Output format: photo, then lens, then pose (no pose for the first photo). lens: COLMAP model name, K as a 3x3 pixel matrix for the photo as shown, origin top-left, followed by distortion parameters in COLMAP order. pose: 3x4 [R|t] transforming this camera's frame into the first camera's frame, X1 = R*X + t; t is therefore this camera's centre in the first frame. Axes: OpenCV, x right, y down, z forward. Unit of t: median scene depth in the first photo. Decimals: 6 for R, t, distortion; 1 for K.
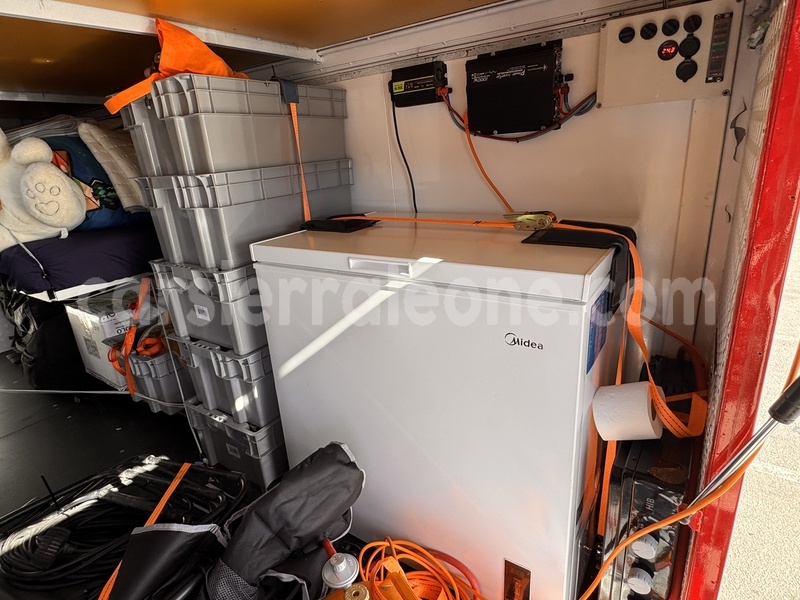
lens RADIAL K [[450.3, 0, 393.4], [0, 450.3, 302.0], [0, 0, 1]] dist [-0.003529, 0.000136]
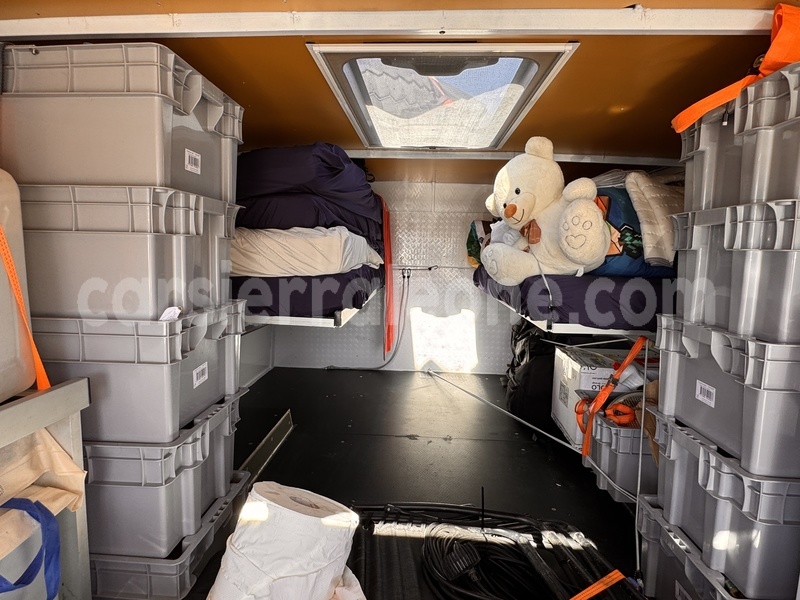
lens RADIAL K [[450.3, 0, 393.4], [0, 450.3, 302.0], [0, 0, 1]] dist [-0.003529, 0.000136]
pose [[0.513457, 0.180058, -0.839012, -0.103637], [-0.334814, 0.942281, -0.002679, 0.061082], [0.790102, 0.282288, 0.544106, 0.162588]]
